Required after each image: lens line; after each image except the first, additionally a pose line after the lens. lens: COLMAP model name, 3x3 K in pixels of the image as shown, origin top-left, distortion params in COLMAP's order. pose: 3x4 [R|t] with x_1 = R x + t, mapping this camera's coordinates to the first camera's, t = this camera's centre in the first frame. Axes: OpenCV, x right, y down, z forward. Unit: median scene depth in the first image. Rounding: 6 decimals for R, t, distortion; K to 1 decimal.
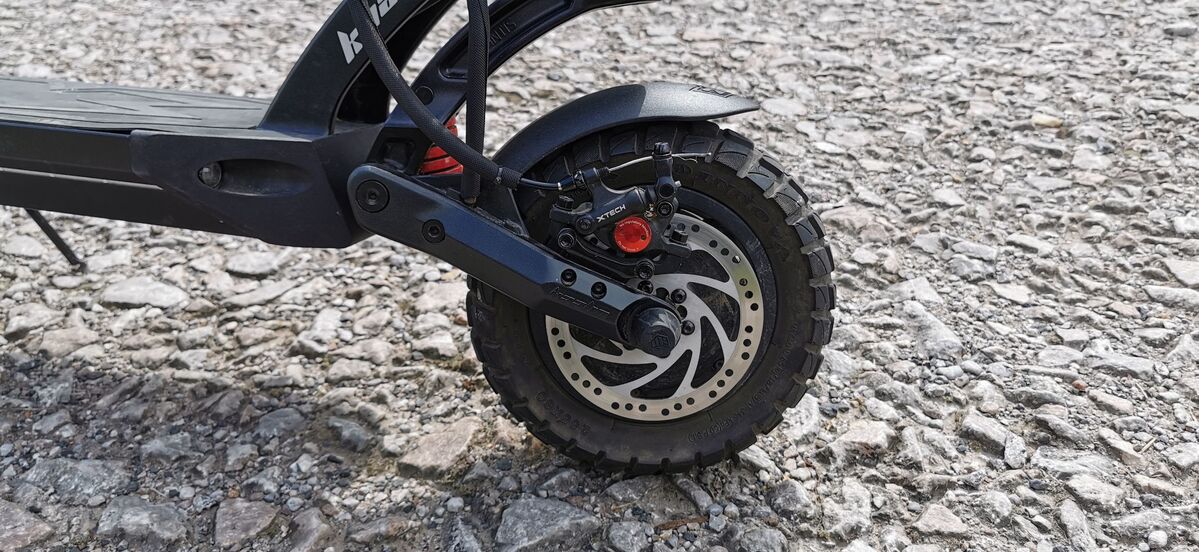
lens RADIAL K [[948.5, 0, 600.8], [0, 948.5, 273.5], [0, 0, 1]] dist [0.032203, -0.022148]
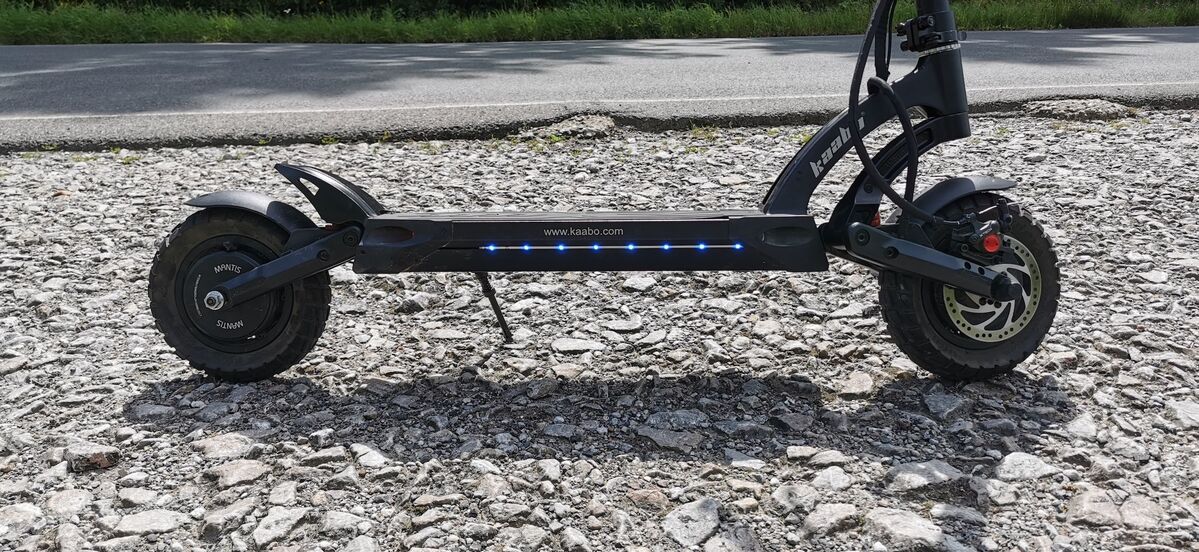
lens RADIAL K [[948.5, 0, 596.9], [0, 948.5, 279.4], [0, 0, 1]] dist [0.032203, -0.022148]
pose [[0.974342, -0.082041, 0.209588, -1.156175], [0.116182, 0.980875, -0.156157, 0.242475], [-0.192768, 0.176501, 0.965240, -0.768897]]
